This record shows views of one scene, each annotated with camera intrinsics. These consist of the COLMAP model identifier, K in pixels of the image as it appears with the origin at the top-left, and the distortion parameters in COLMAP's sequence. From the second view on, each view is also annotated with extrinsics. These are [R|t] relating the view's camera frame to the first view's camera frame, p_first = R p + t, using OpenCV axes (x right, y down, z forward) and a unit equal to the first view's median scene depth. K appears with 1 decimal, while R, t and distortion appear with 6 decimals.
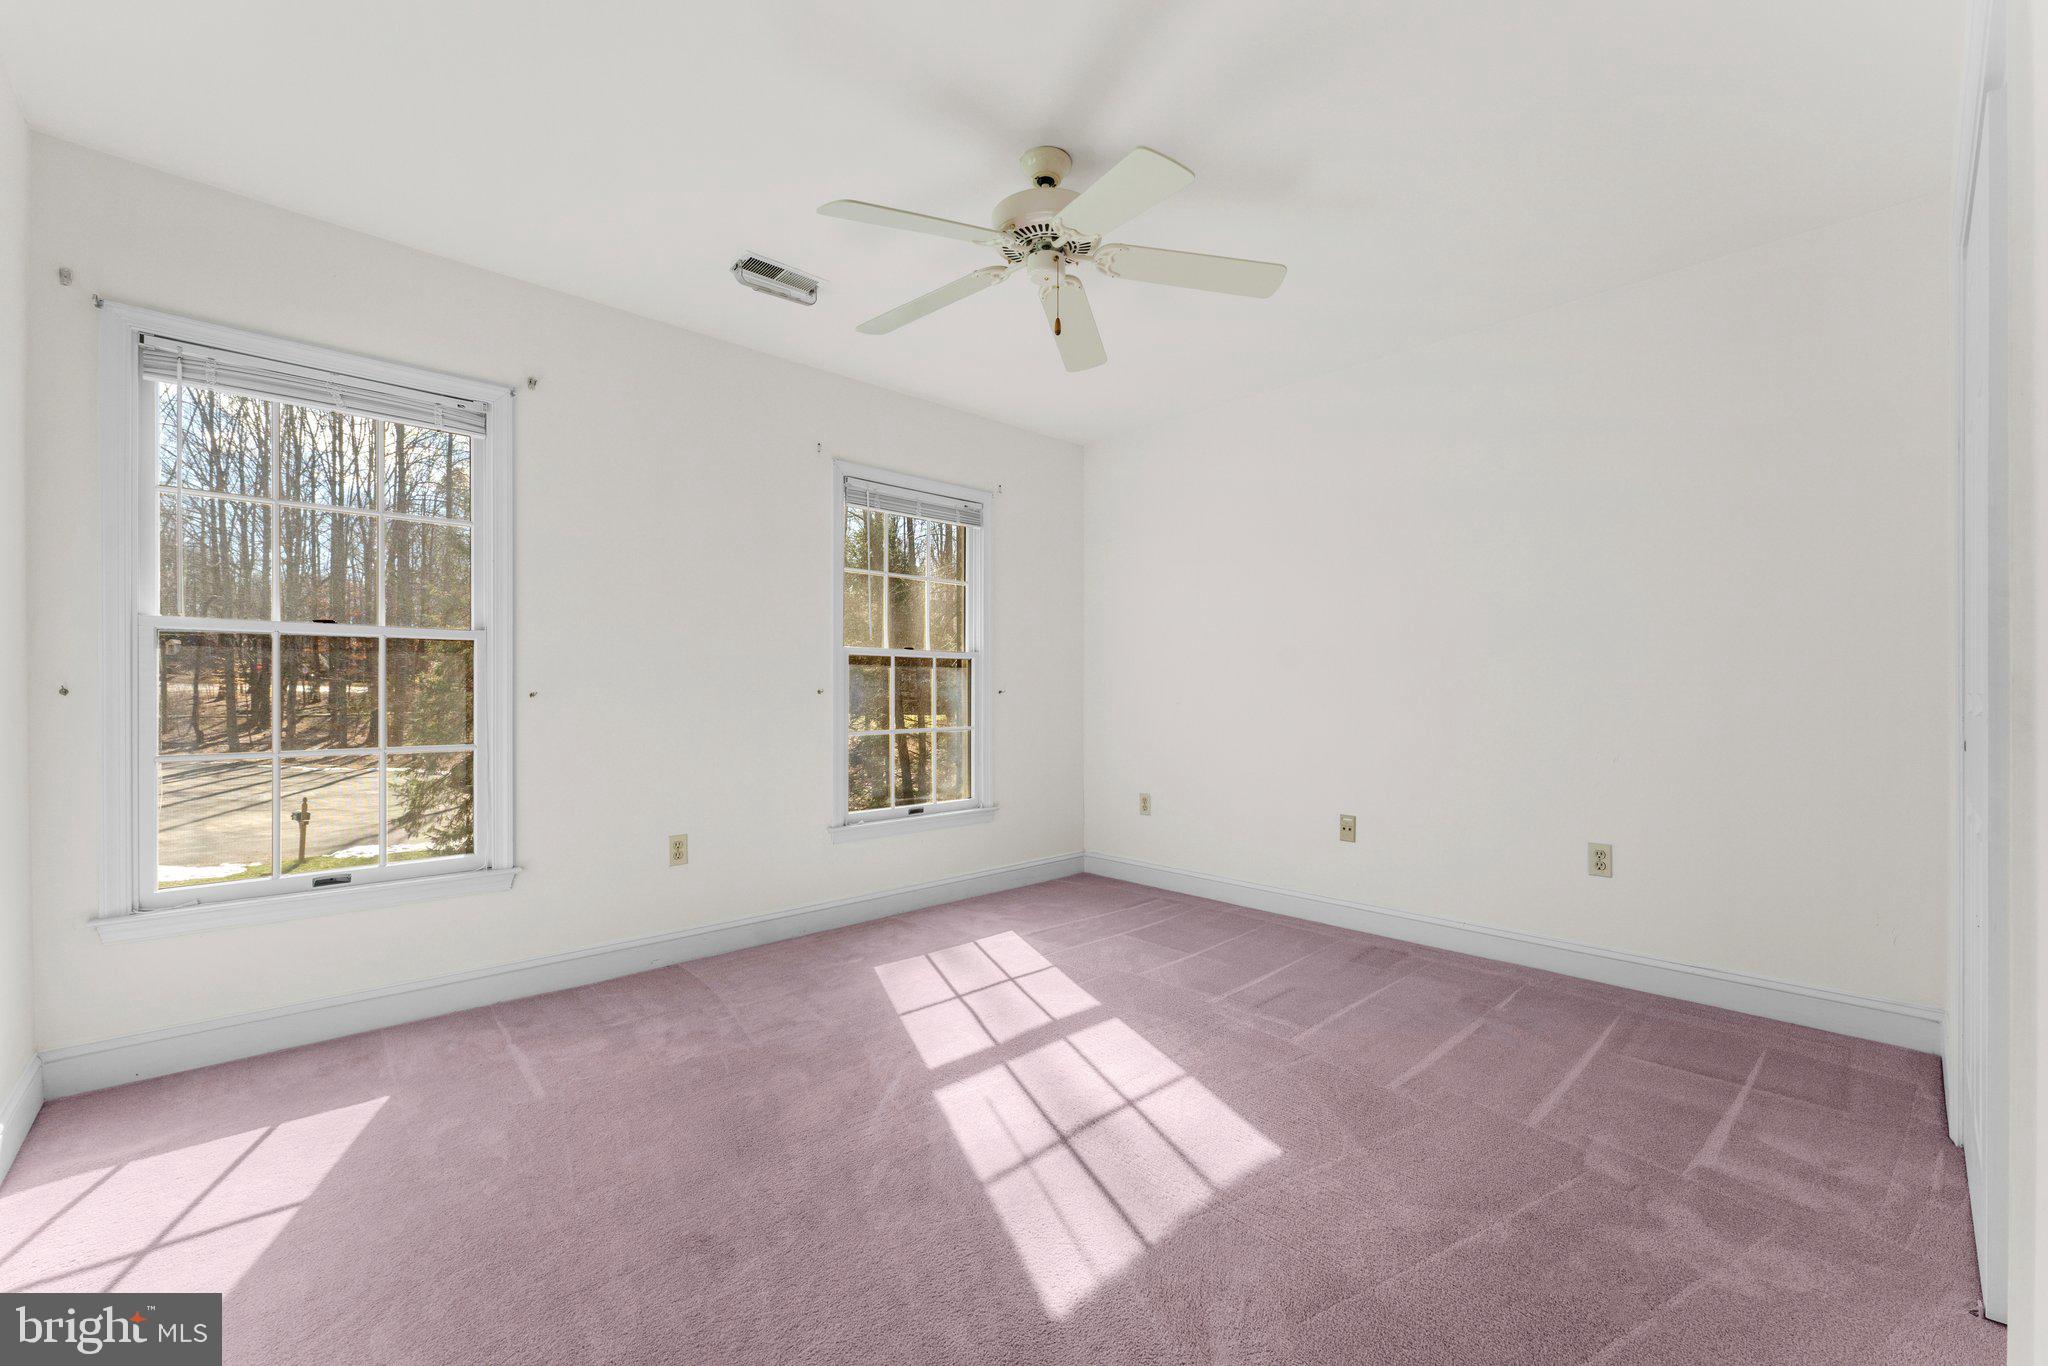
lens RADIAL K [[831.0, 0, 1020.6], [0, 831.0, 689.3], [0, 0, 1]] dist [0.000128, 0.000044]
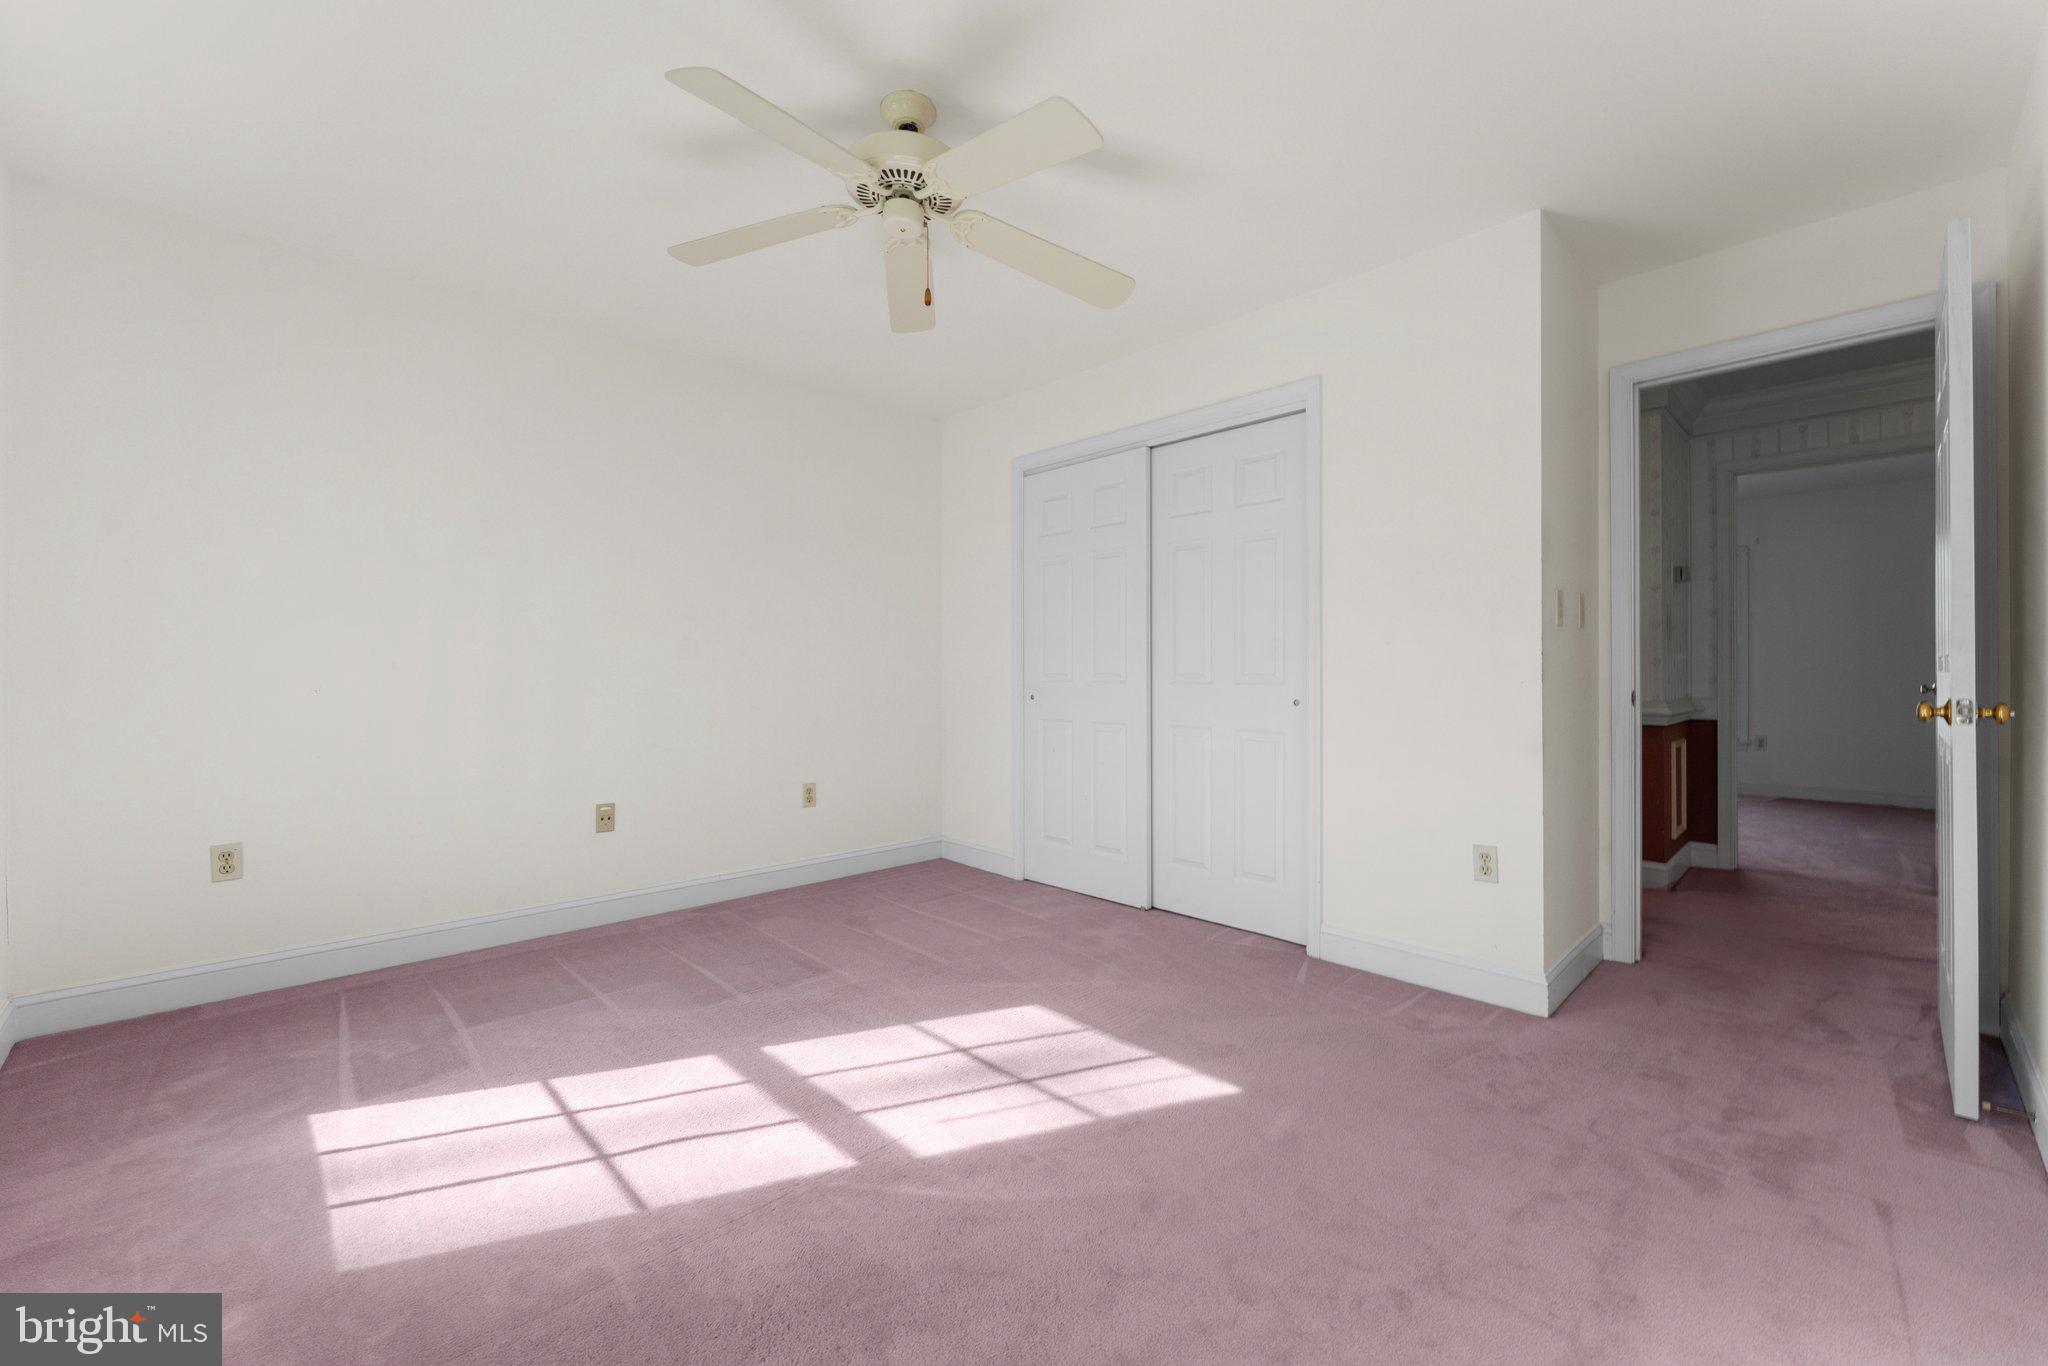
lens RADIAL K [[831.0, 0, 1024.1], [0, 831.0, 680.2], [0, 0, 1]] dist [0.000128, 0.000044]
pose [[-0.015878, -0.012230, 0.999799, -0.722359], [-0.006058, 0.999908, 0.012135, -0.004498], [-0.999856, -0.005864, -0.015951, 0.702815]]
